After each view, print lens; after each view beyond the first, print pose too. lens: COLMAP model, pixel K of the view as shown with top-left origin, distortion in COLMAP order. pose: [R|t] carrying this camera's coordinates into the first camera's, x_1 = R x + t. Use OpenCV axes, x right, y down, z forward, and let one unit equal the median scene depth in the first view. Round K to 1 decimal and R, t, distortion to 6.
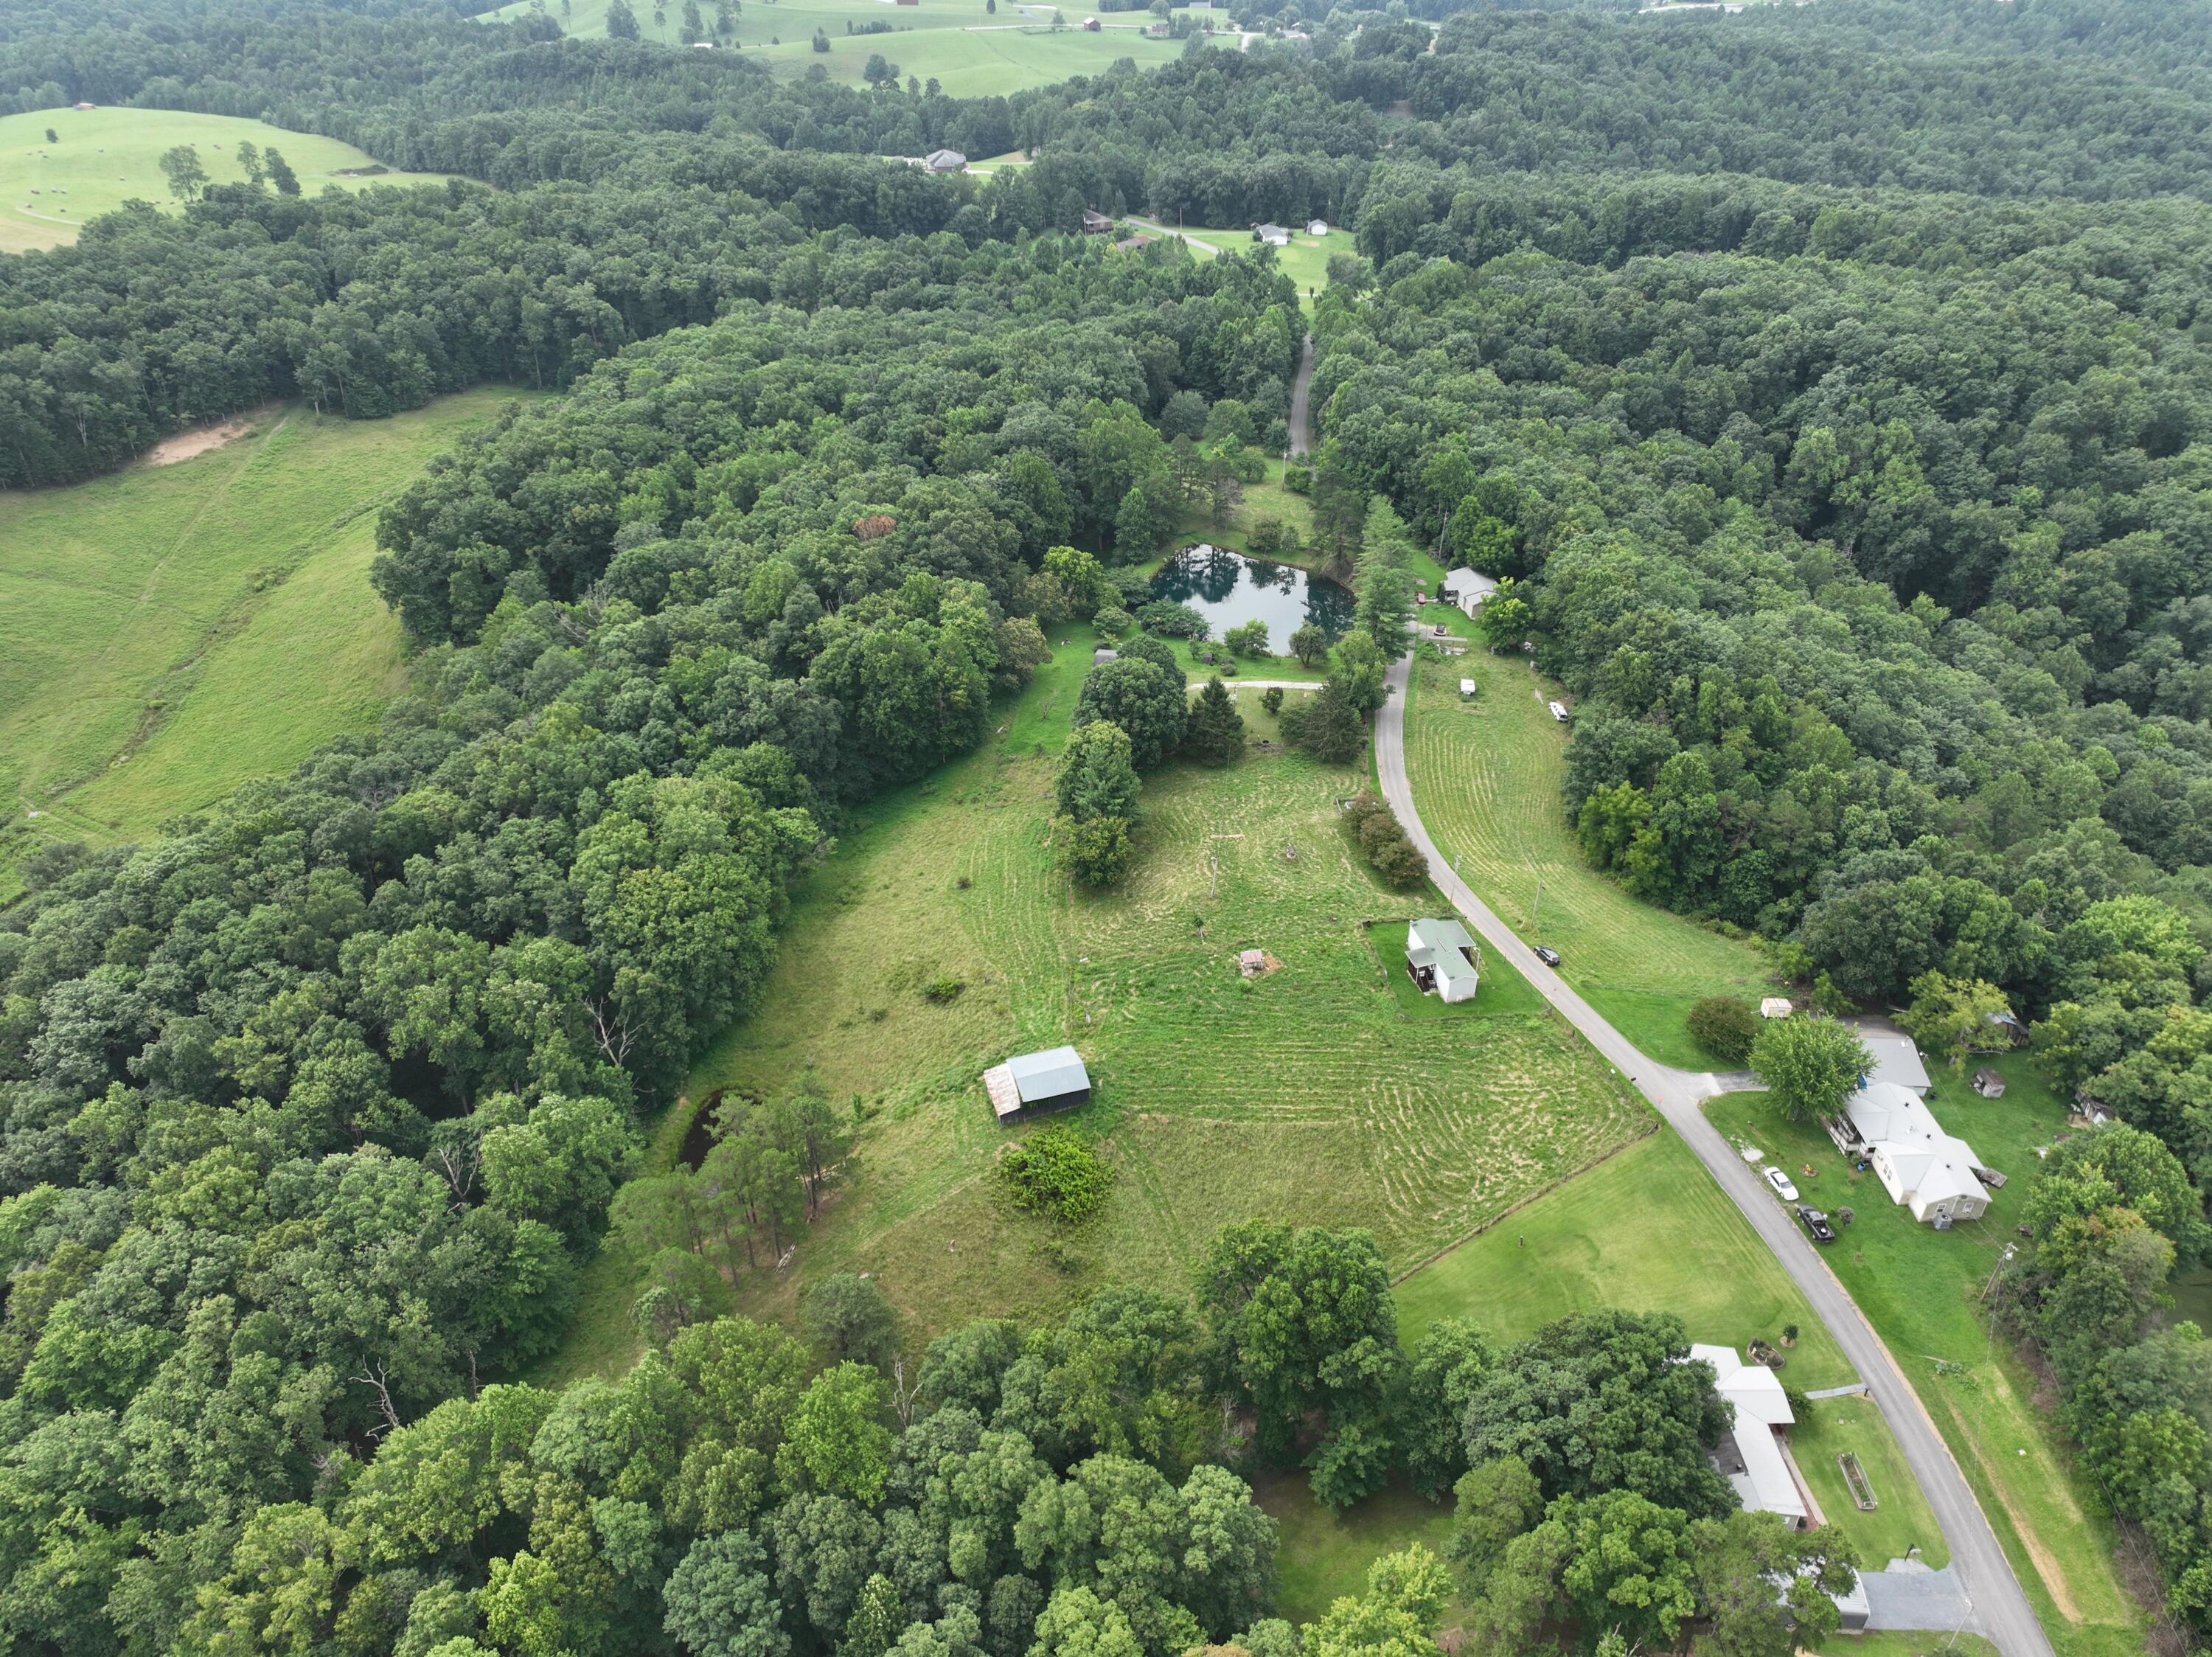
lens RADIAL K [[1550.4, 0, 1112.2], [0, 1550.4, 835.6], [0, 0, 1]] dist [-0.000255, 0.017773]
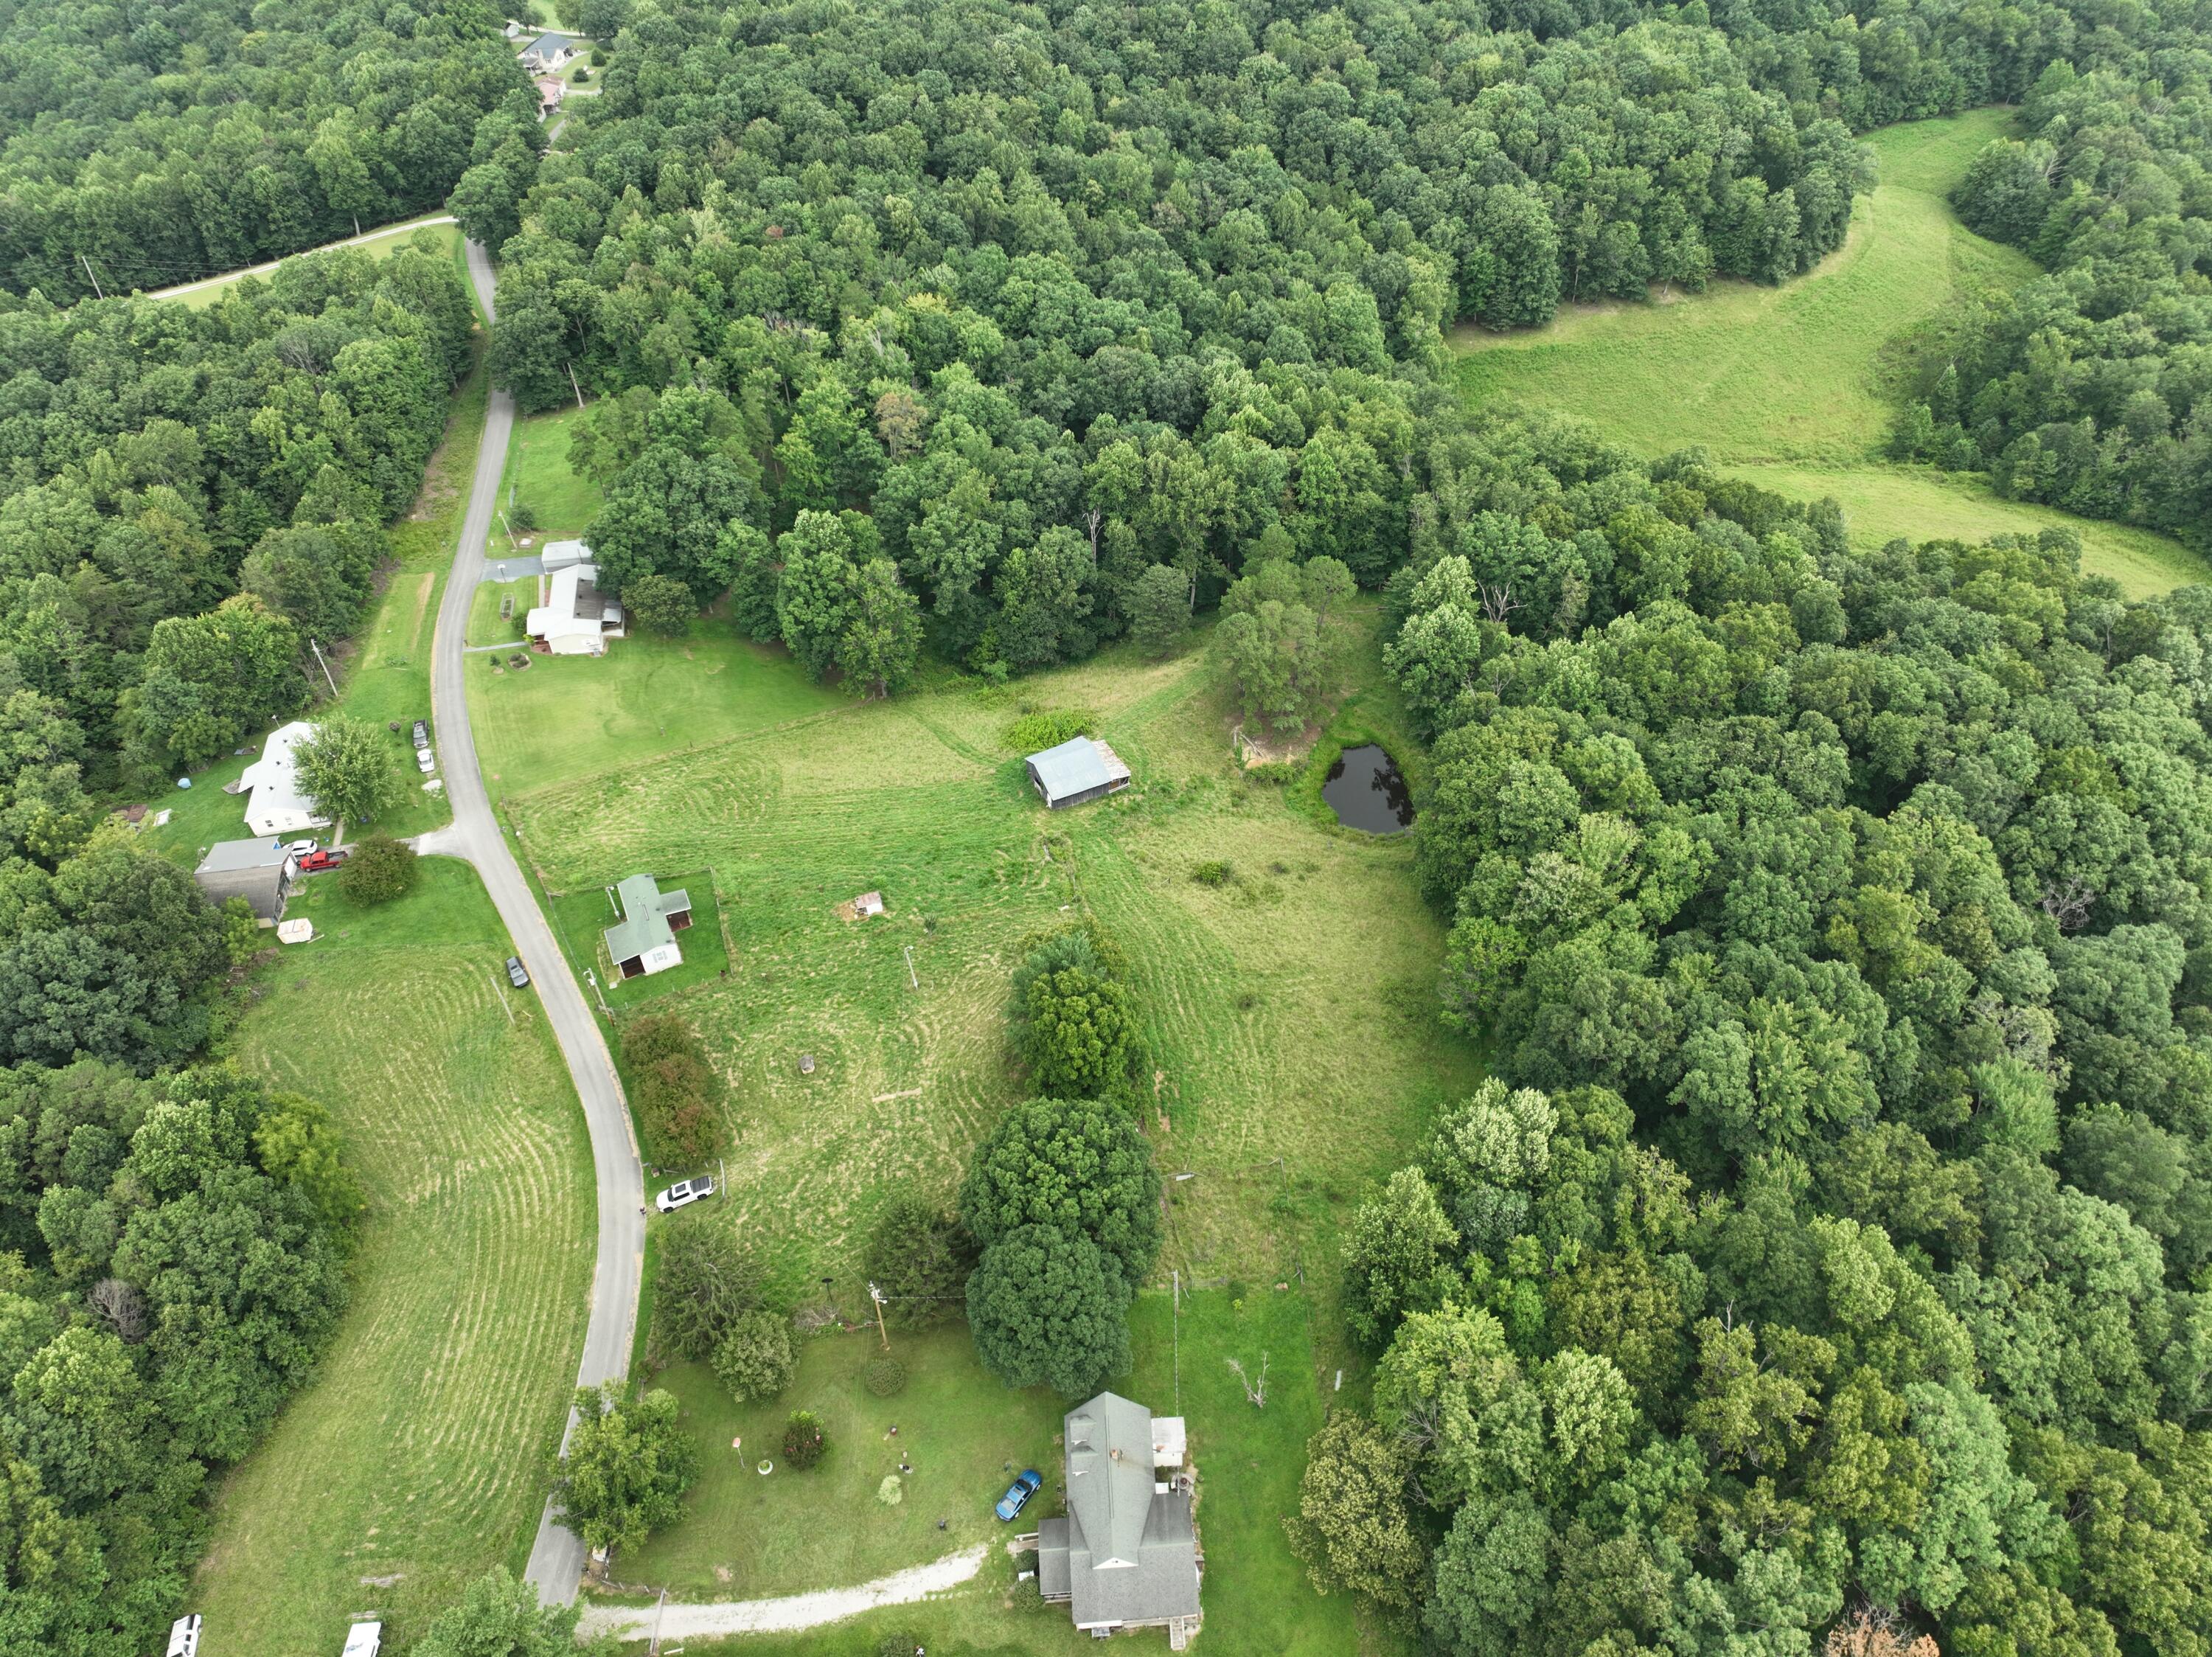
lens RADIAL K [[1550.4, 0, 1106.5], [0, 1550.4, 829.3], [0, 0, 1]] dist [-0.000255, 0.017773]
pose [[-0.985381, 0.139958, -0.097142, 0.031187], [-0.059169, 0.253561, 0.965508, -0.661213], [0.159763, 0.957141, -0.241573, 1.006595]]
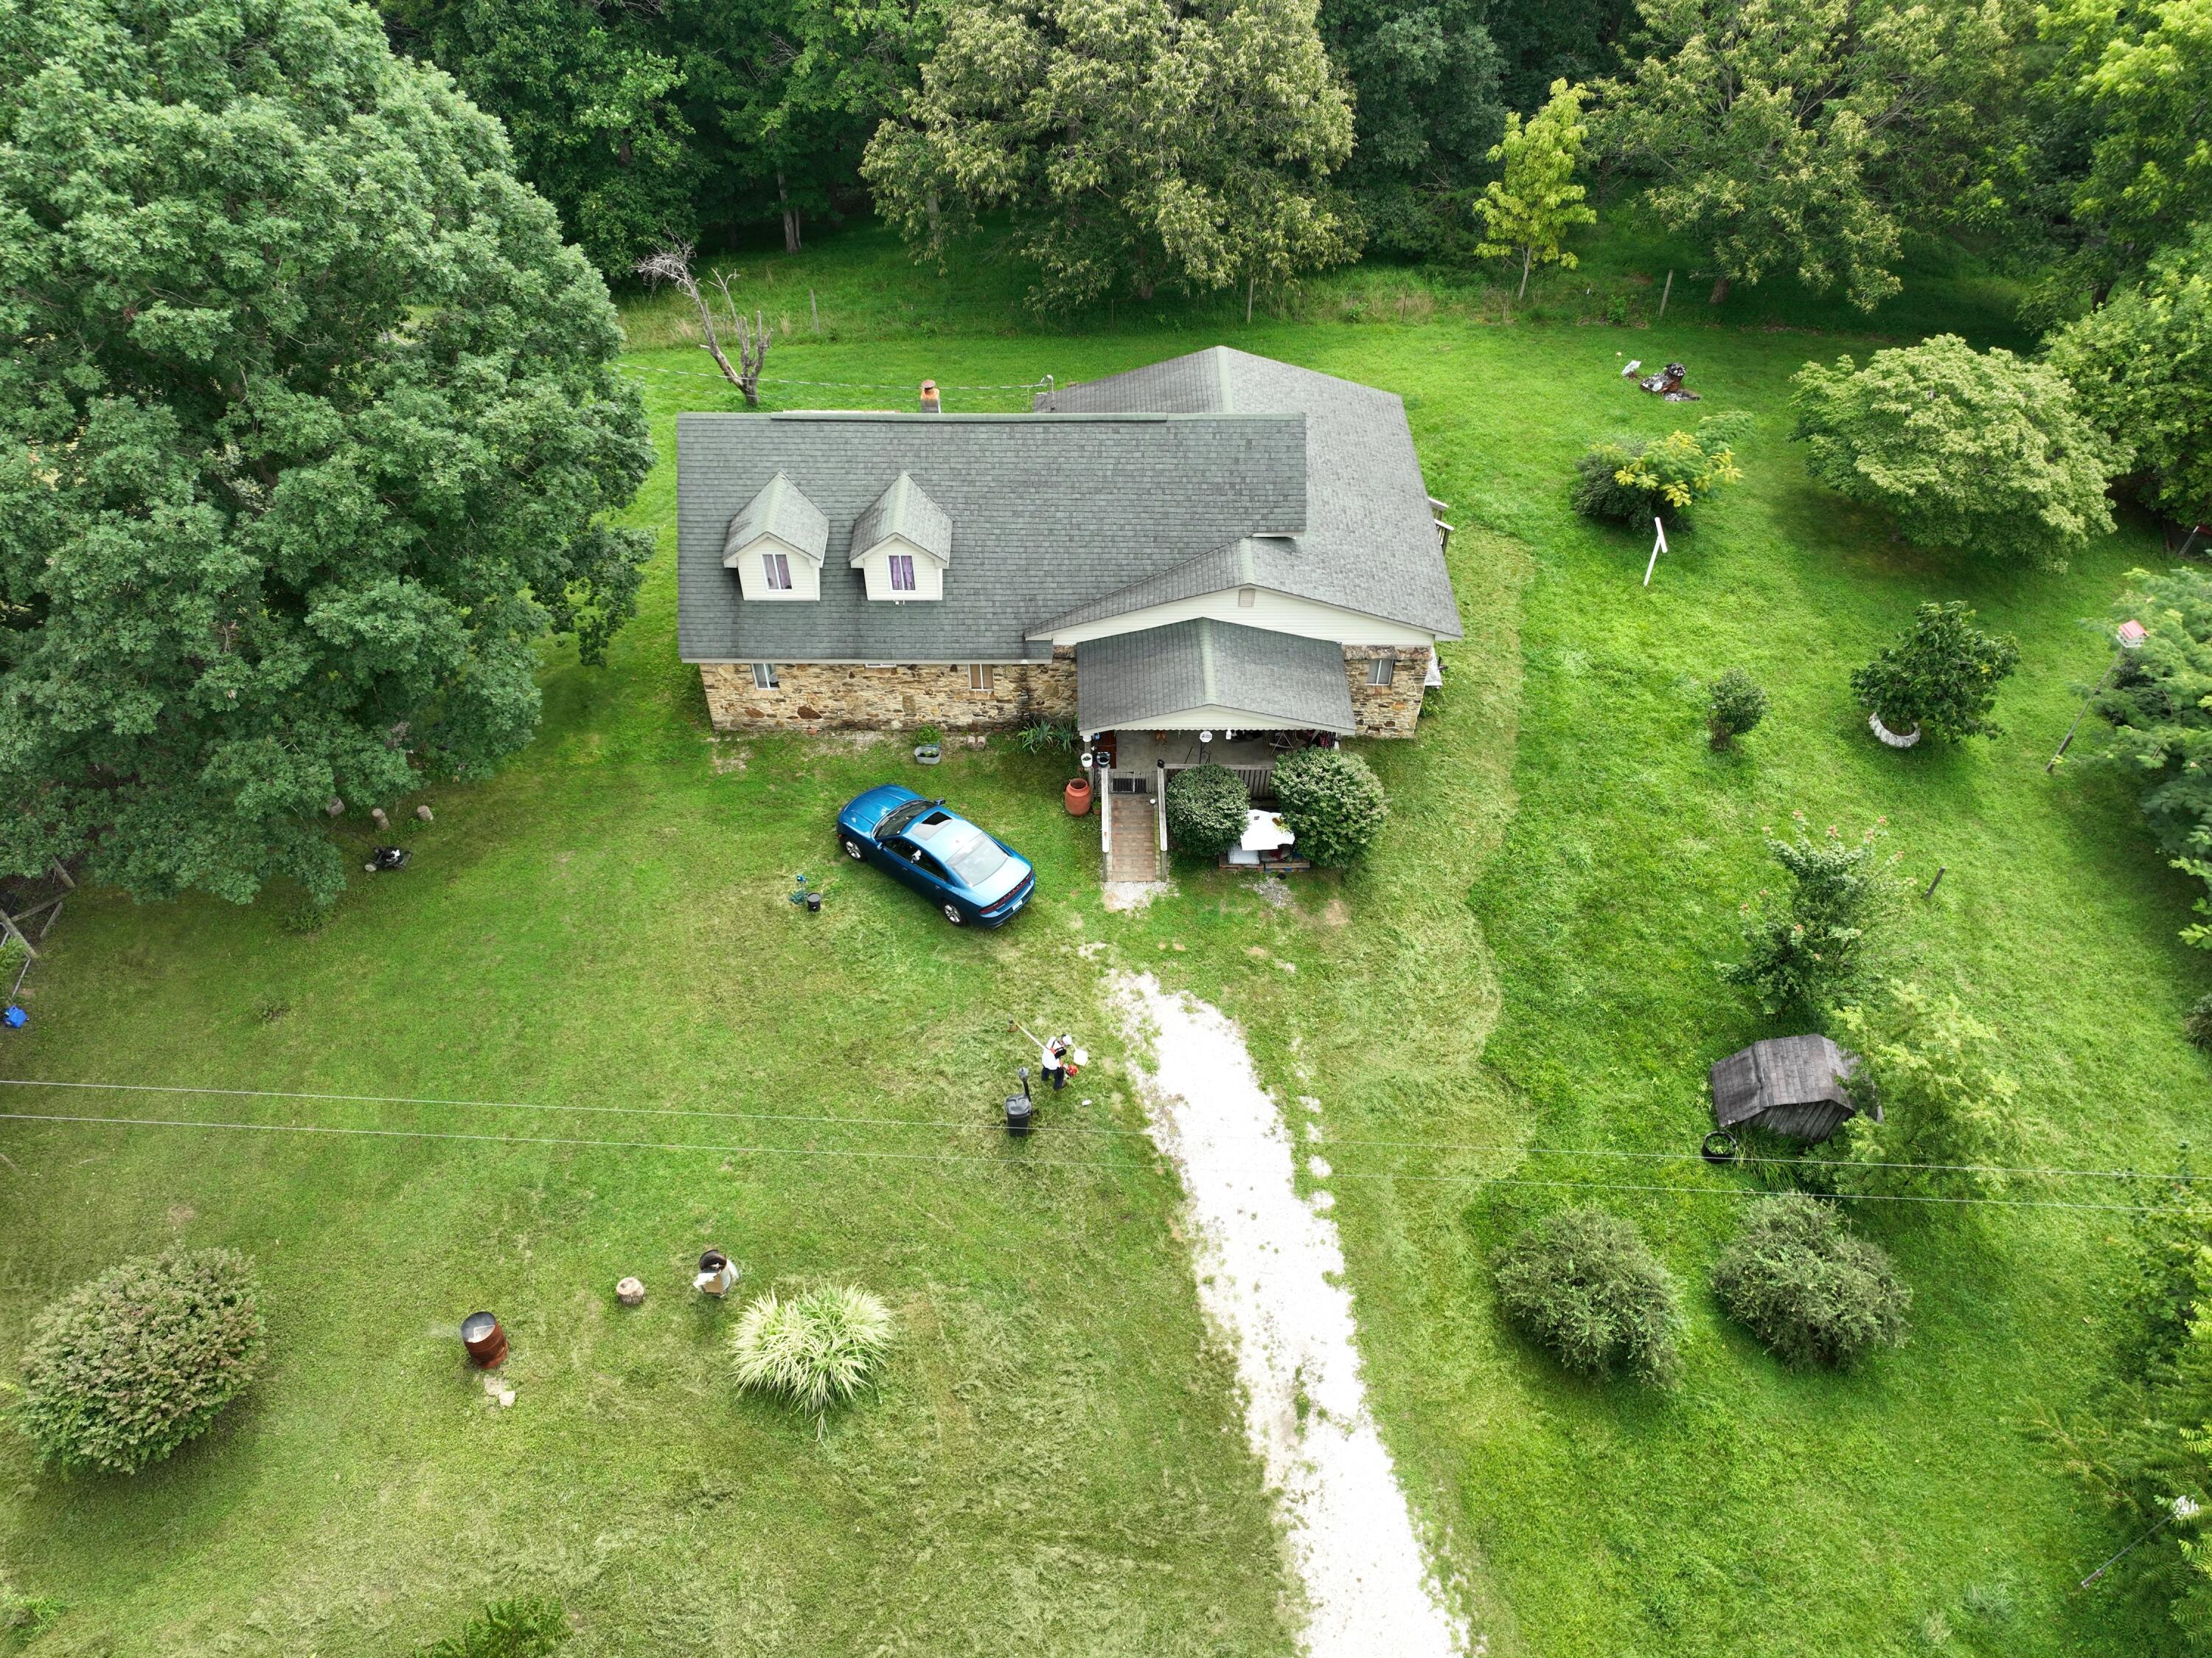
lens RADIAL K [[1550.5, 0, 1112.8], [0, 1550.5, 824.9], [0, 0, 1]] dist [-0.000255, 0.017773]
pose [[0.124340, 0.705770, -0.697444, 0.131209], [-0.547120, 0.635154, 0.545196, -0.179419], [0.827767, 0.313796, 0.465116, 1.041587]]
